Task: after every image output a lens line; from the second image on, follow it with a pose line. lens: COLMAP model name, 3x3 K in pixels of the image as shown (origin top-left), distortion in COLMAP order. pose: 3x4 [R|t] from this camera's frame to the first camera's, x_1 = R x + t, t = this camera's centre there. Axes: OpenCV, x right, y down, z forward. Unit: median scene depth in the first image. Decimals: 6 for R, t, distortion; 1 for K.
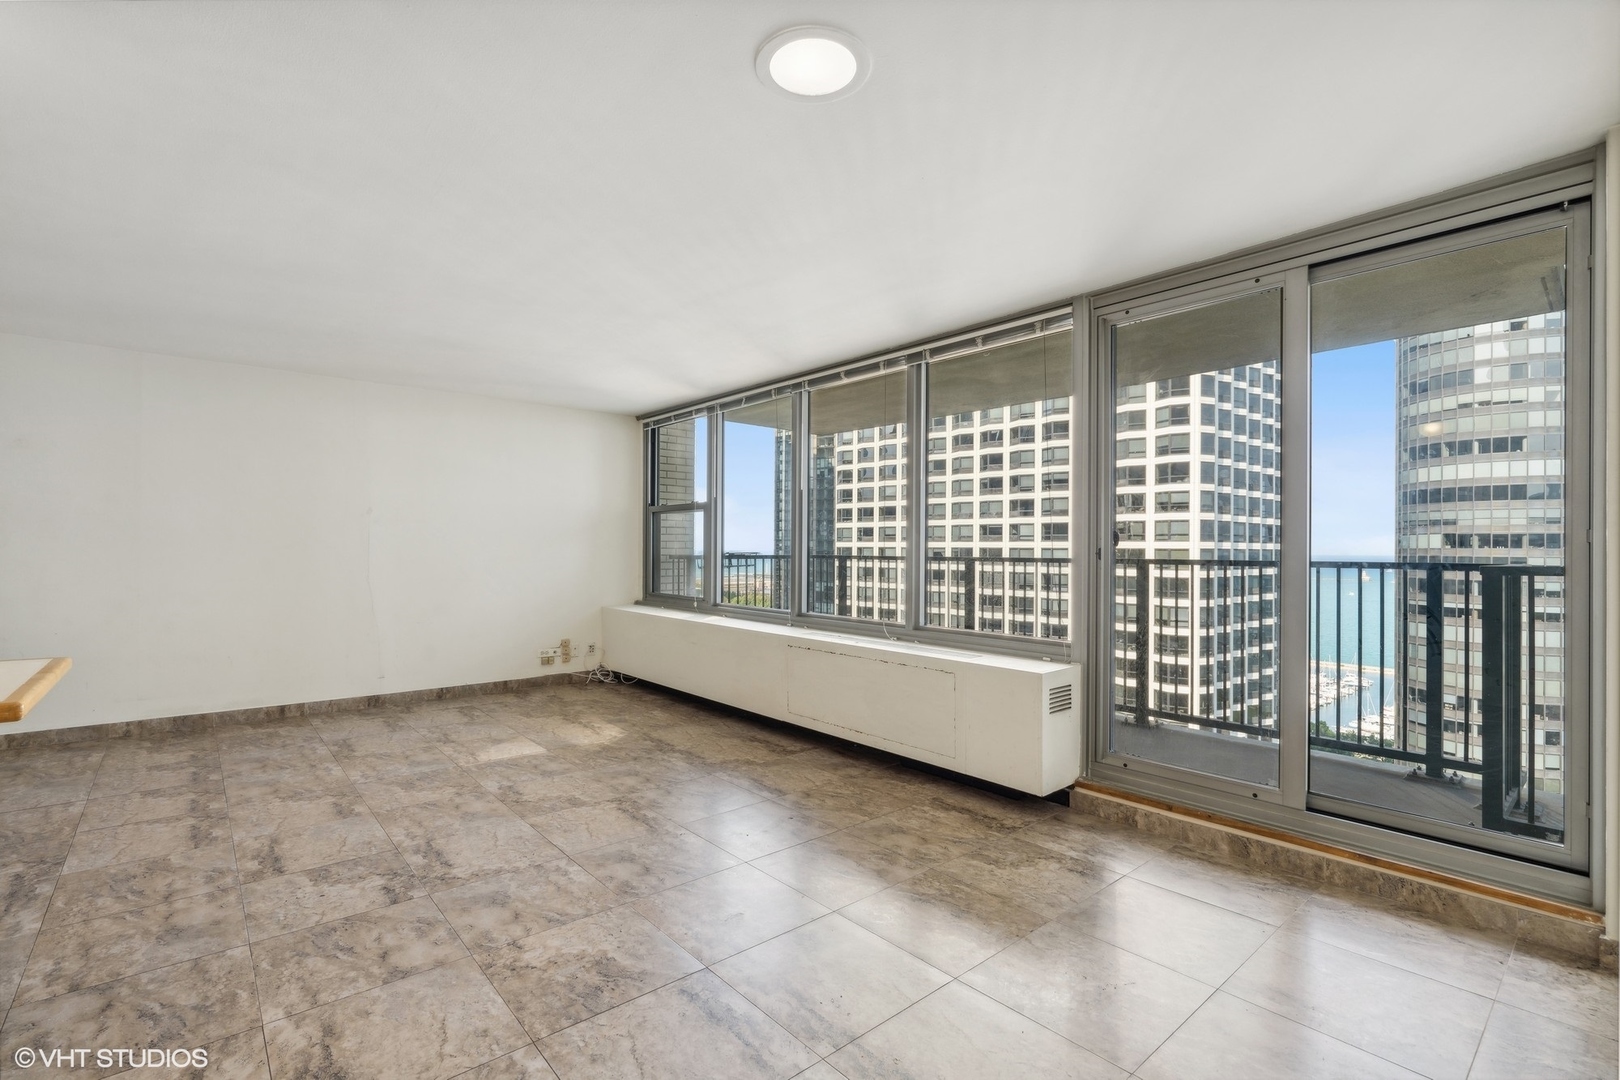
lens RADIAL K [[736.2, 0, 813.8], [0, 736.2, 545.7], [0, 0, 1]] dist [-0.003874, 0.001295]
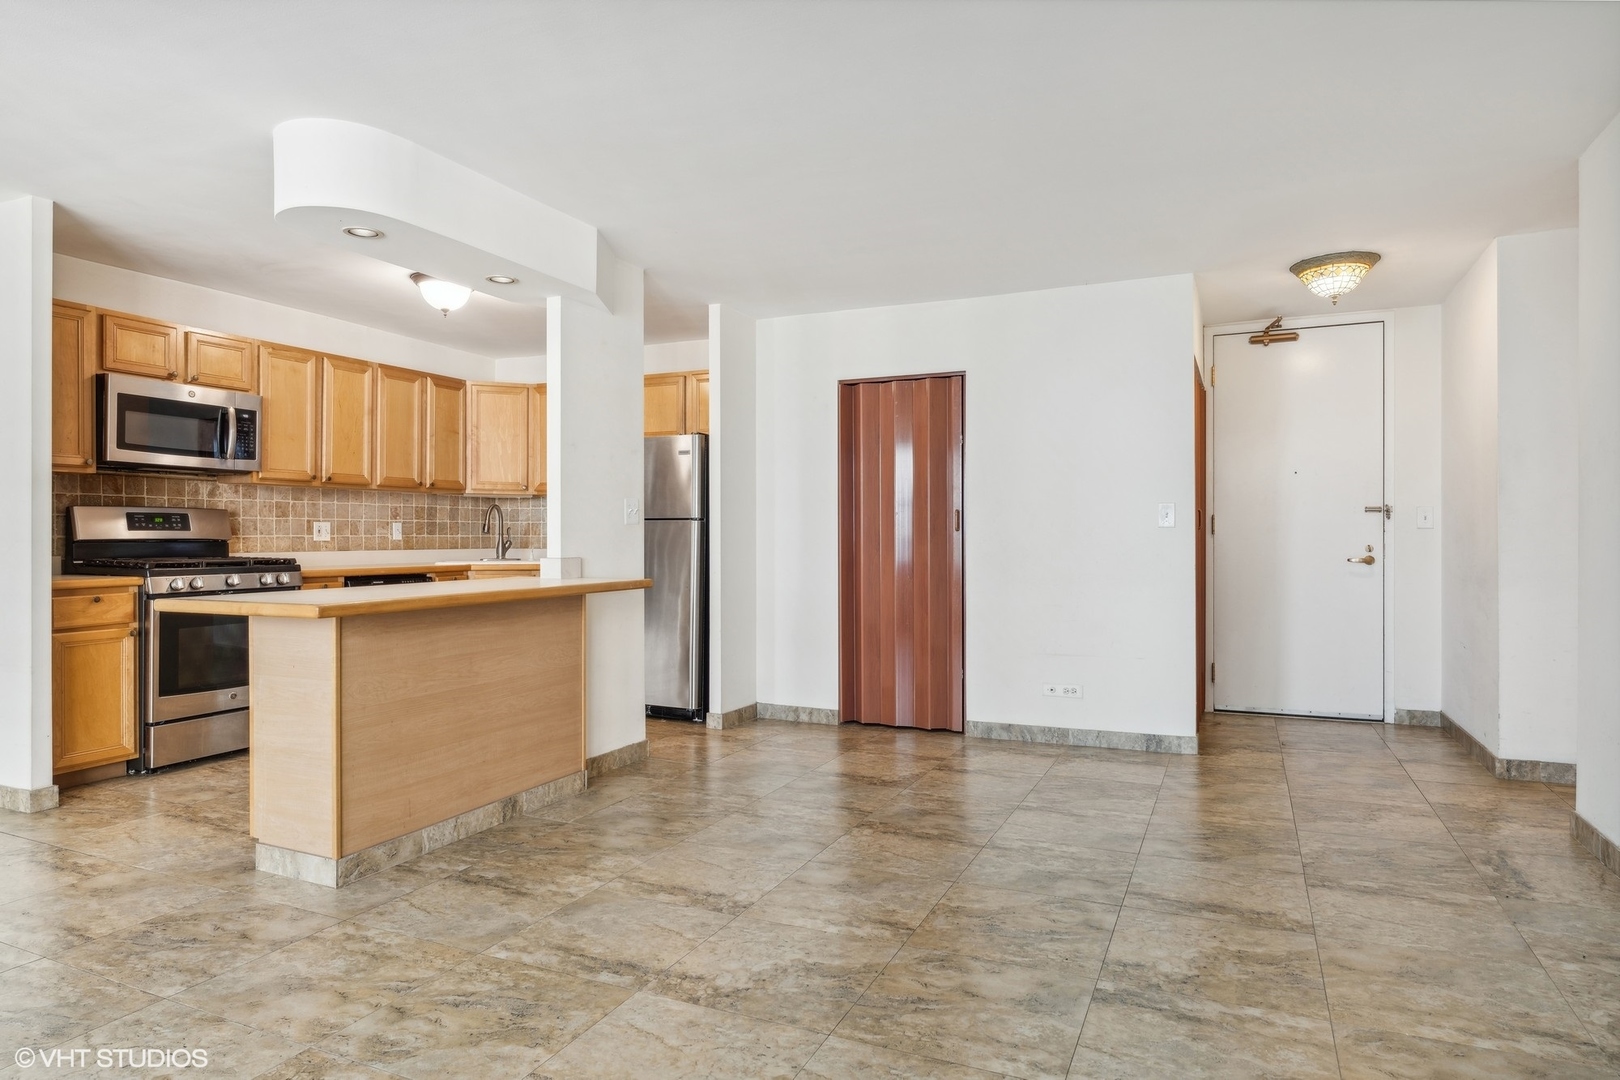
lens RADIAL K [[953.4, 0, 804.3], [0, 953.4, 534.2], [0, 0, 1]] dist [-0.003279, -0.002901]
pose [[-0.910610, -0.006783, -0.413211, -0.609195], [-0.004538, 0.999969, -0.006416, 0.034979], [0.413242, -0.003967, -0.910613, 1.383409]]
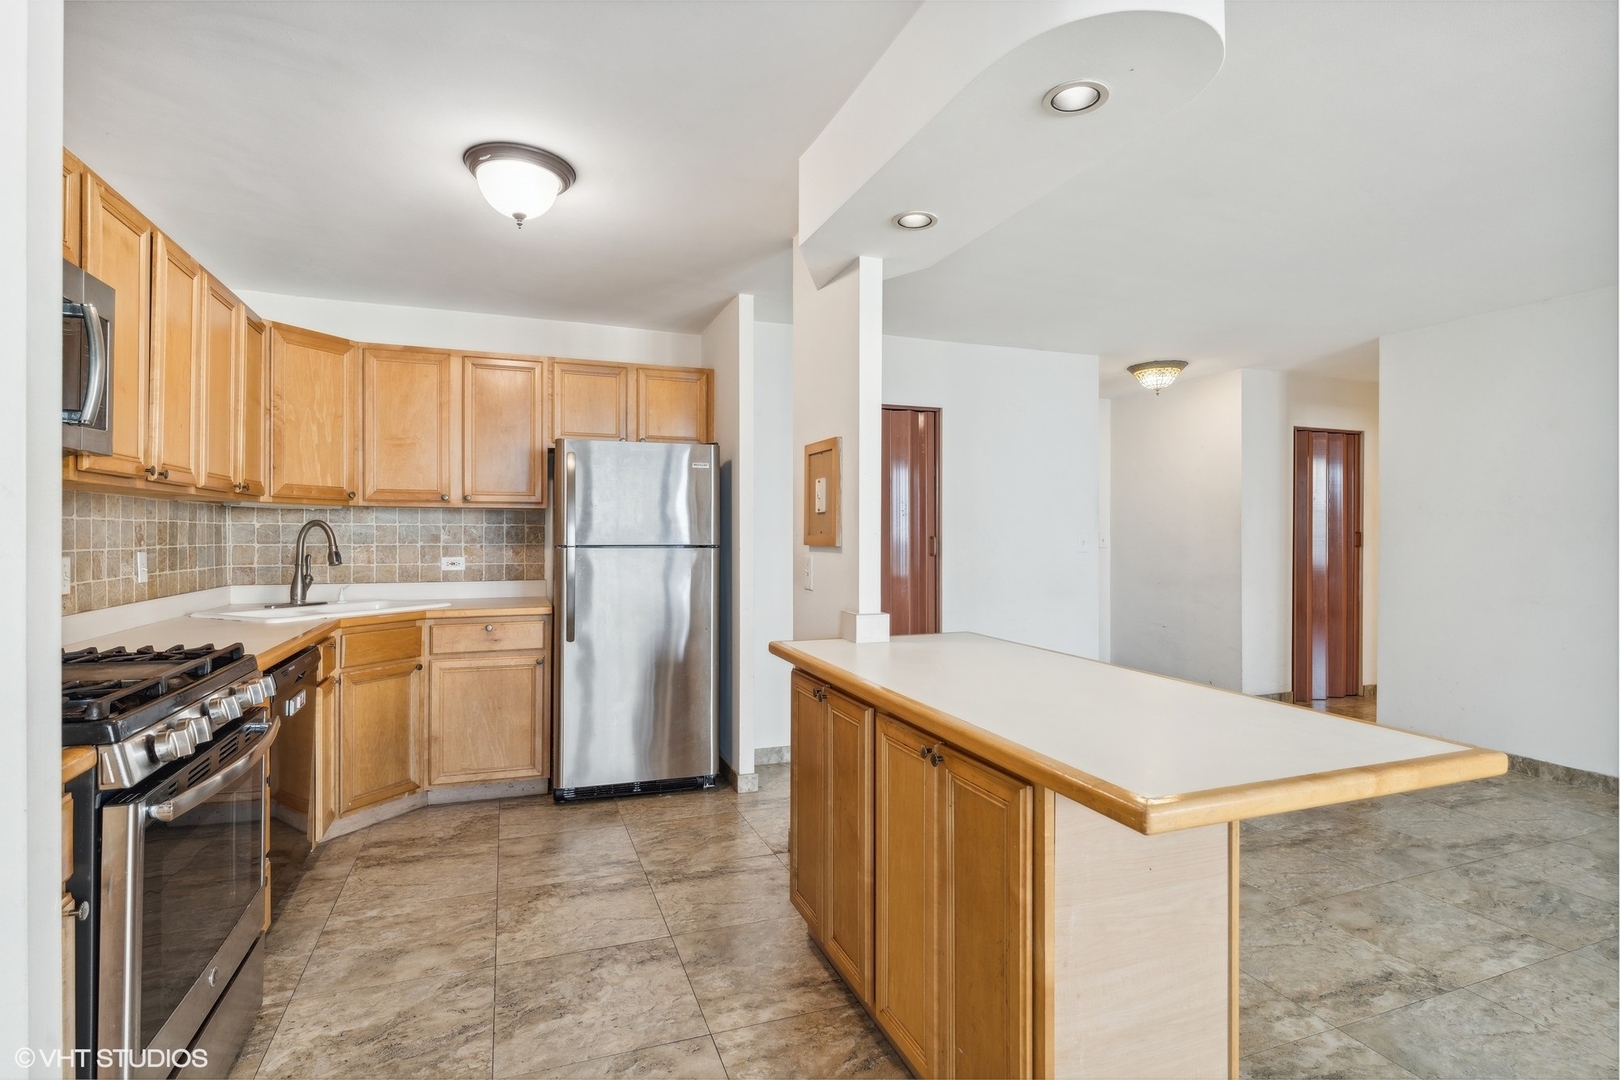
lens RADIAL K [[775.0, 0, 806.9], [0, 775.0, 541.5], [0, 0, 1]] dist [-0.005423, 0.003109]
pose [[-0.341199, -0.000344, -0.939991, -0.140354], [-0.003397, 0.999994, 0.000867, -0.007807], [0.939985, 0.003489, -0.341198, 0.384080]]
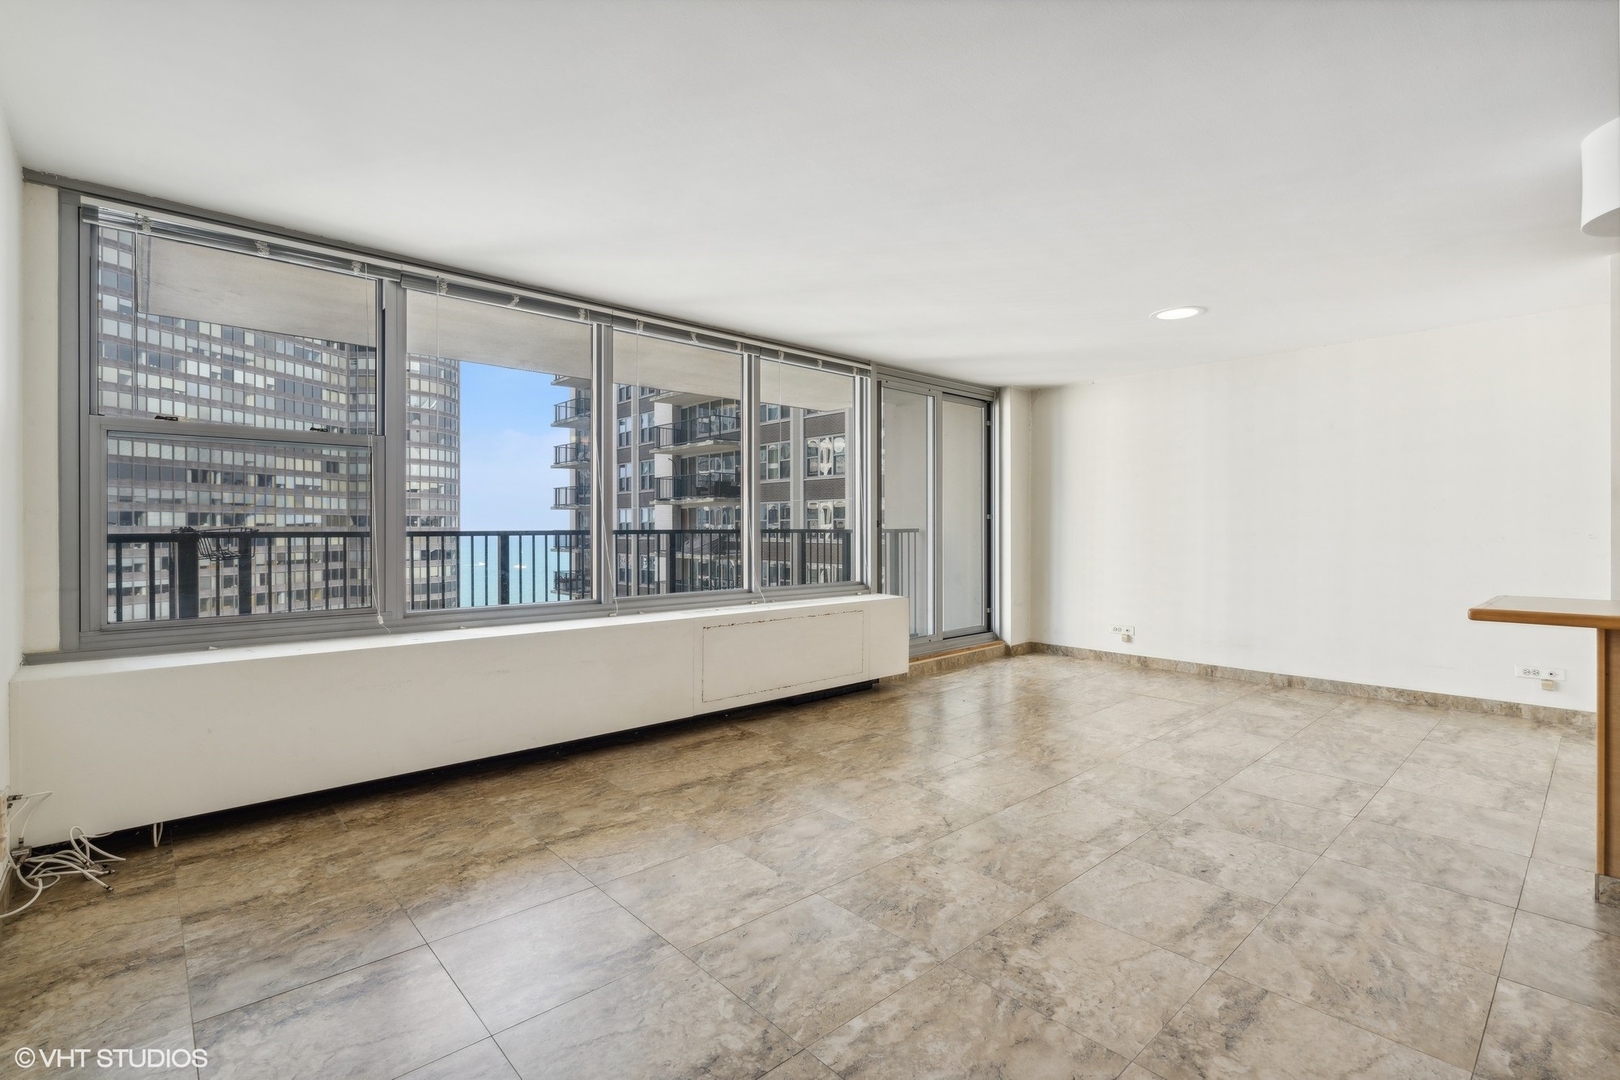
lens RADIAL K [[736.2, 0, 809.7], [0, 736.2, 527.2], [0, 0, 1]] dist [-0.003874, 0.001295]
pose [[-0.030793, -0.003345, 0.999520, -1.195073], [-0.001603, 0.999993, 0.003297, 0.014861], [-0.999524, -0.001501, -0.030799, 1.159526]]
